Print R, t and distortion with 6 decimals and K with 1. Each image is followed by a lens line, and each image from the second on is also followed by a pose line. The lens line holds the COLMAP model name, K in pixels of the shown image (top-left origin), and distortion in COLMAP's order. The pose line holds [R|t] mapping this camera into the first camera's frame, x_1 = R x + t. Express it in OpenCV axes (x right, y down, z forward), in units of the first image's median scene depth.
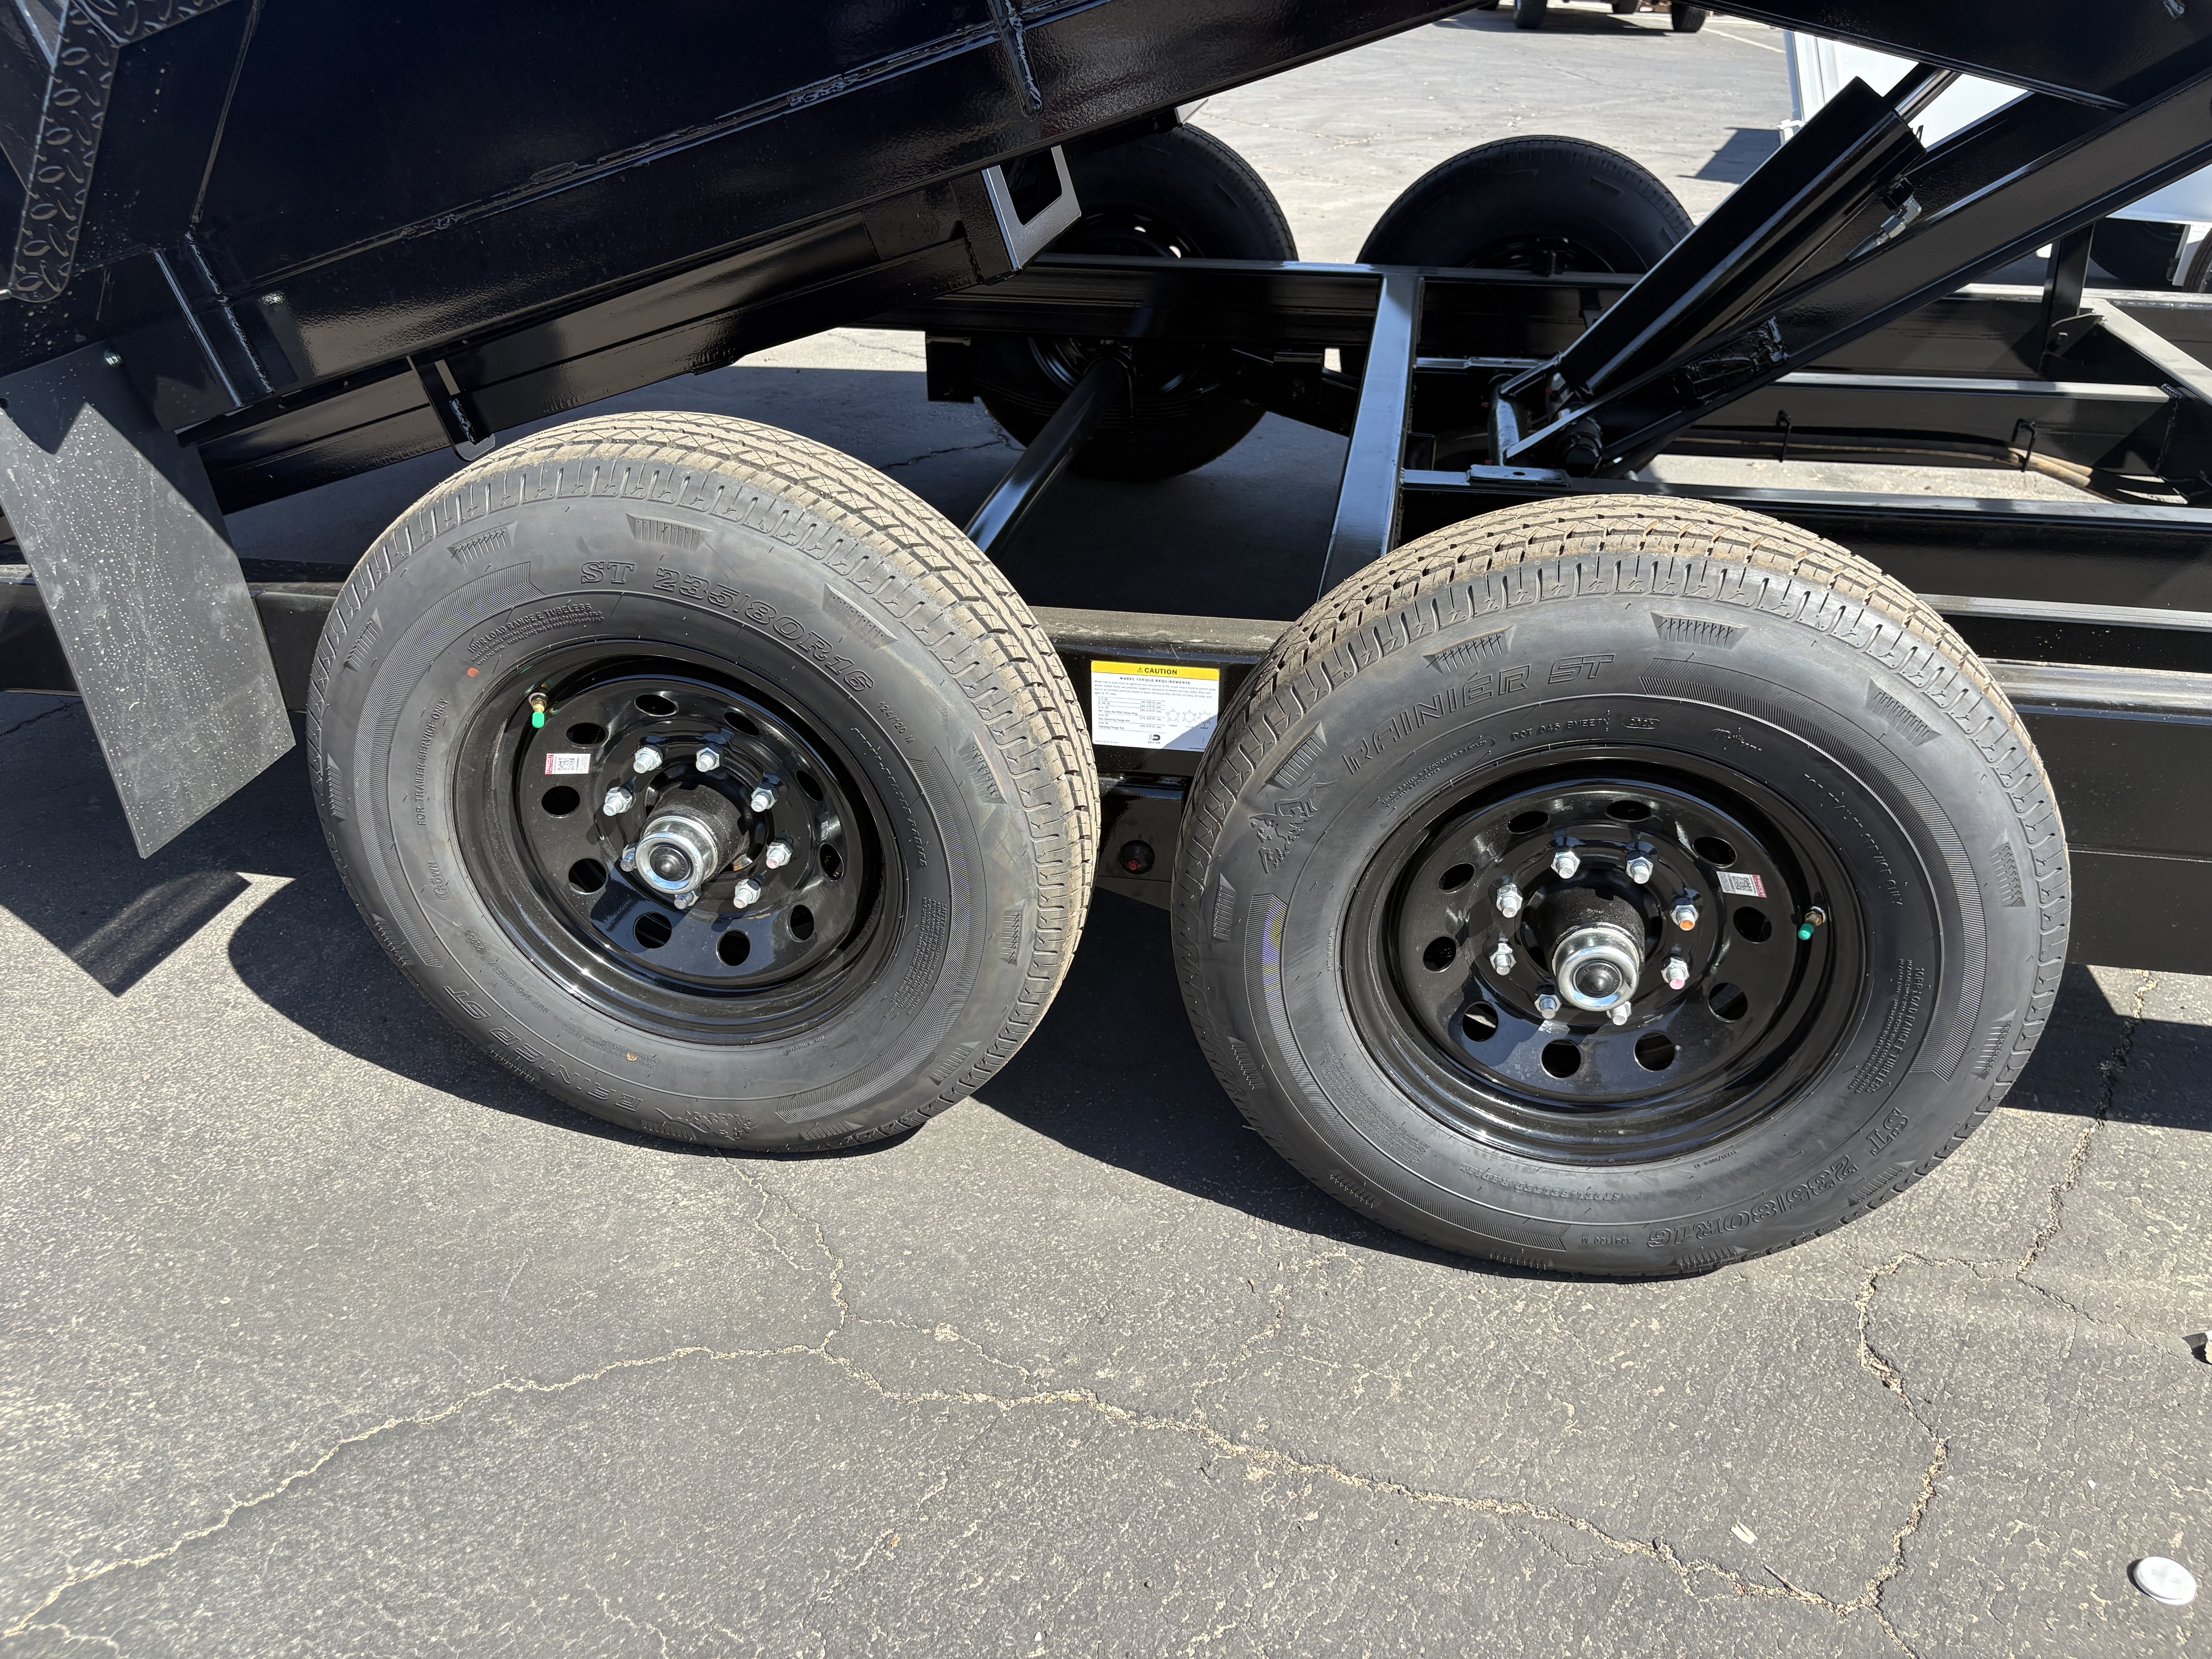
lens RADIAL K [[1668.4, 0, 1154.5], [0, 1668.4, 829.1], [0, 0, 1]] dist [0.030988, -0.007725]
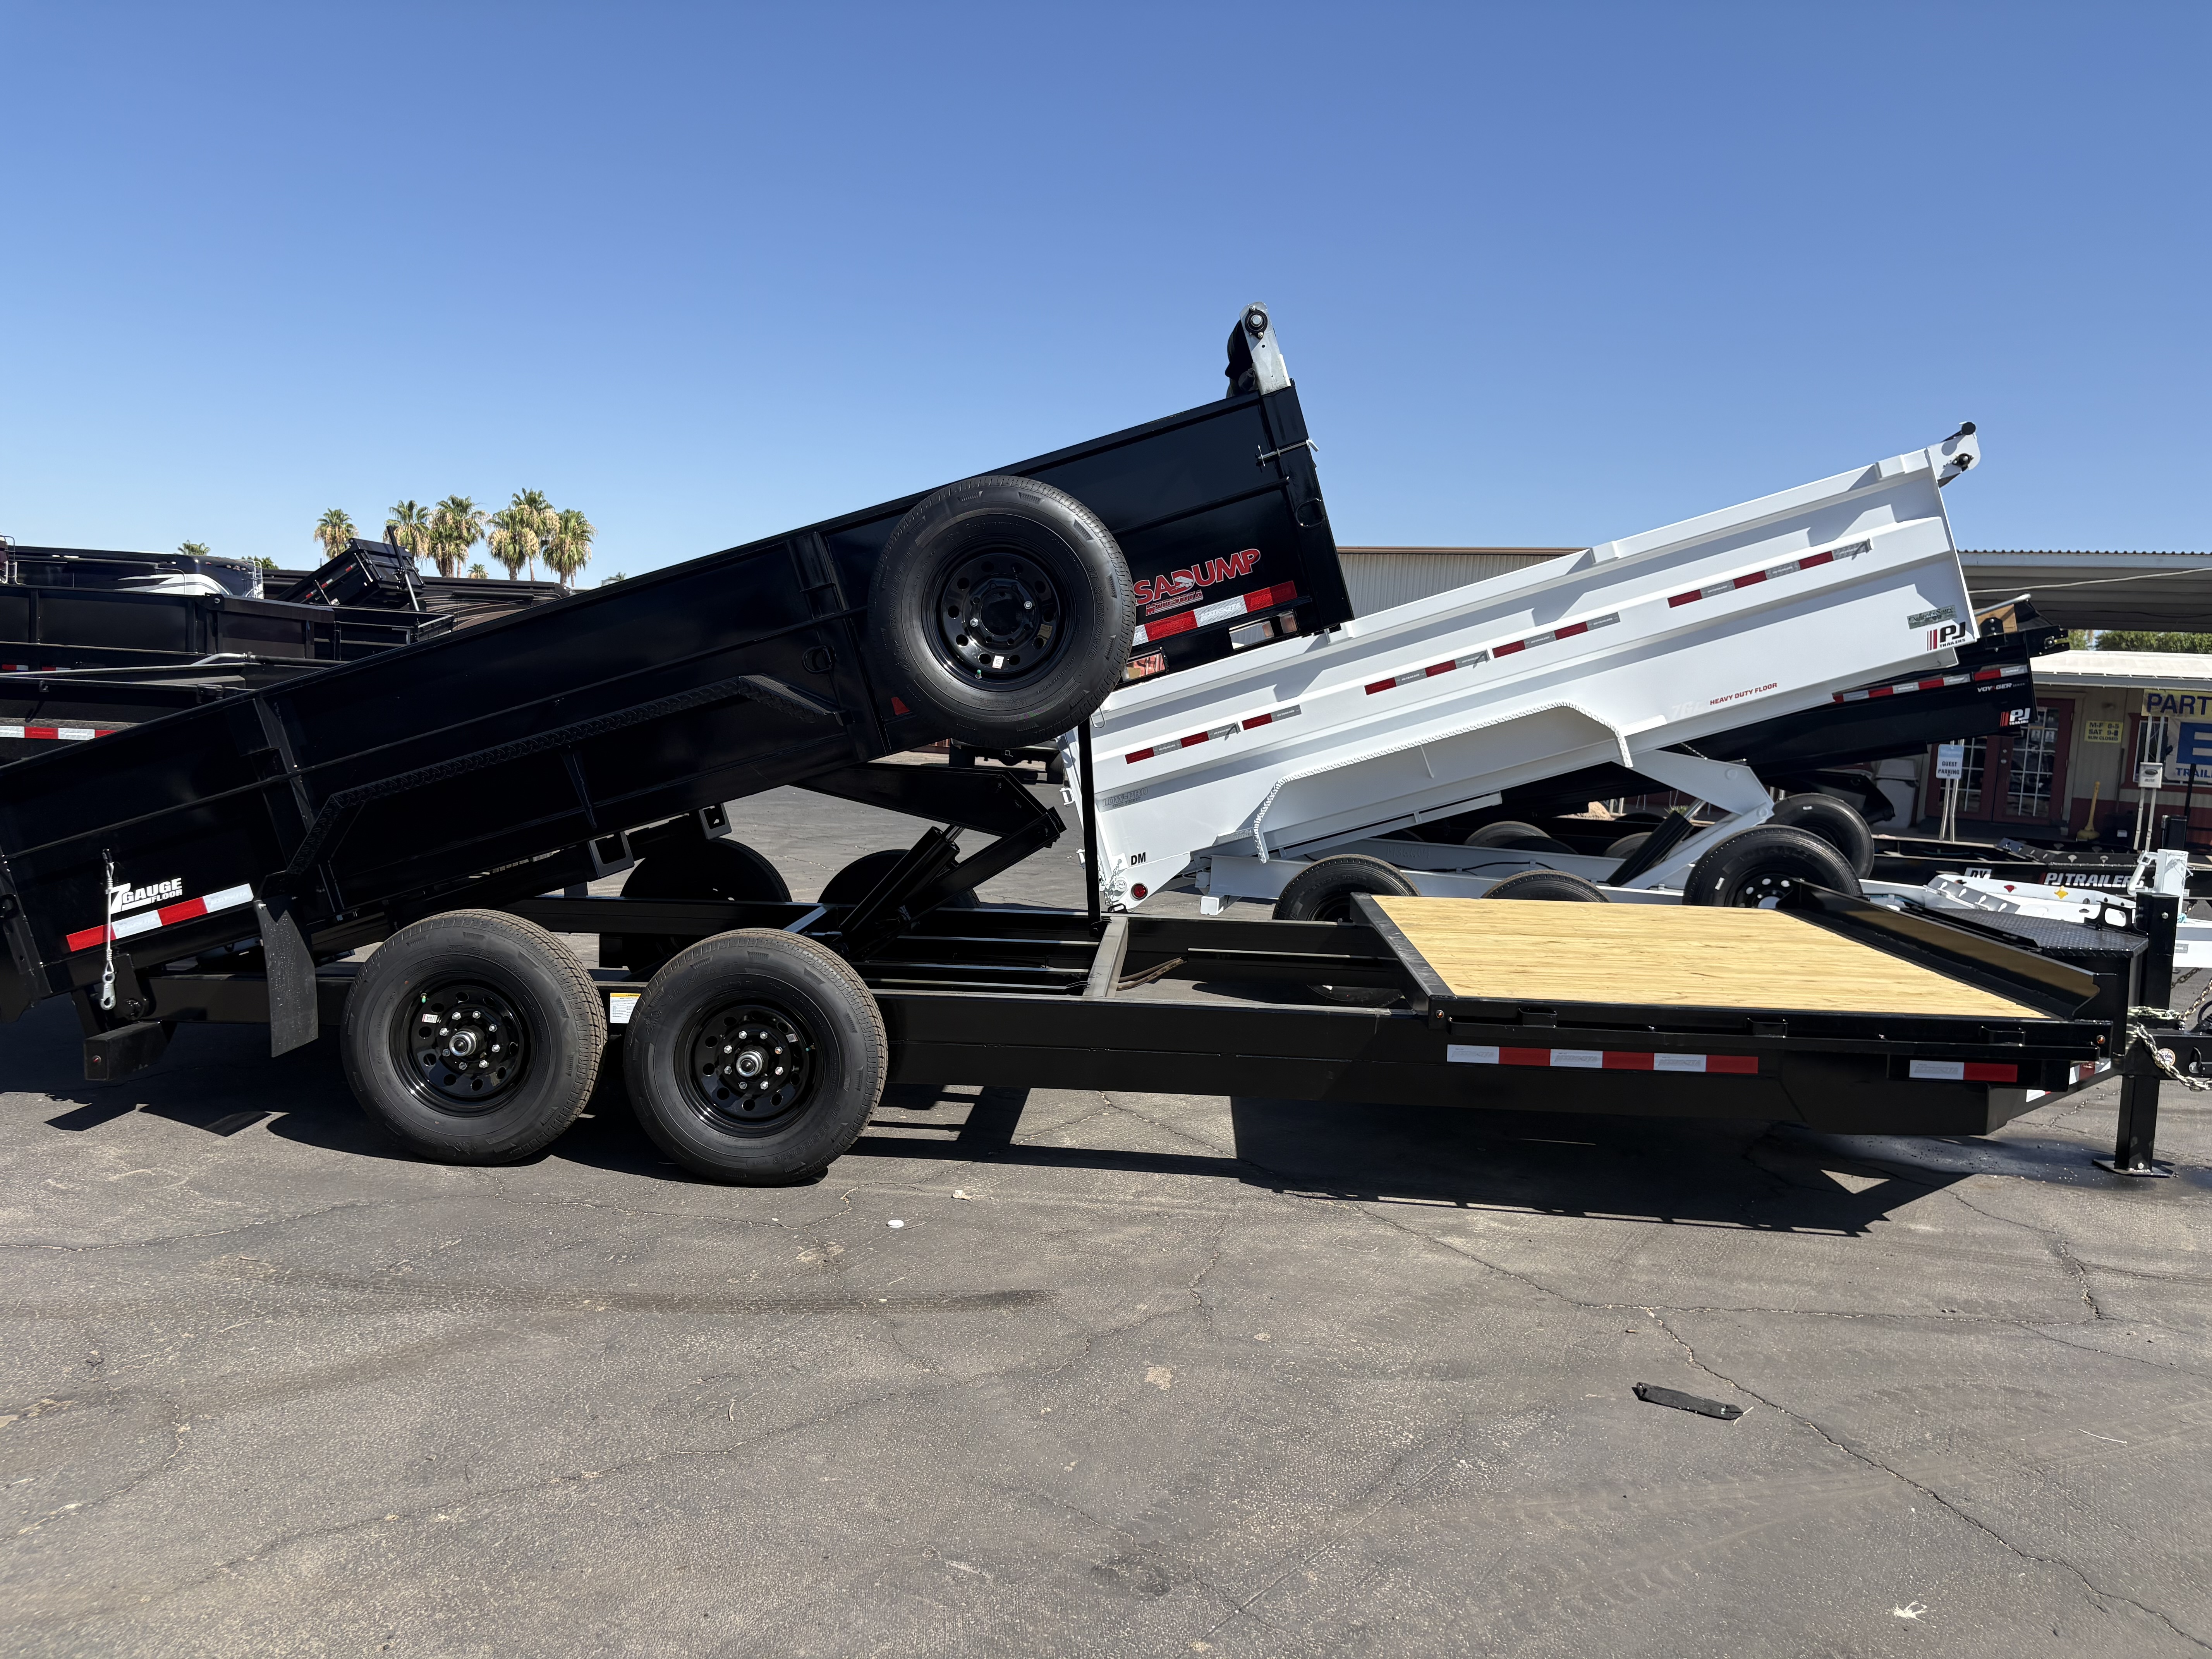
lens RADIAL K [[1668.4, 0, 1154.5], [0, 1668.4, 829.1], [0, 0, 1]] dist [0.030988, -0.007725]
pose [[0.991793, 0.009465, 0.127501, 0.596433], [0.043393, 0.913142, -0.405326, 0.977858], [-0.120263, 0.407532, 0.905237, -2.167197]]
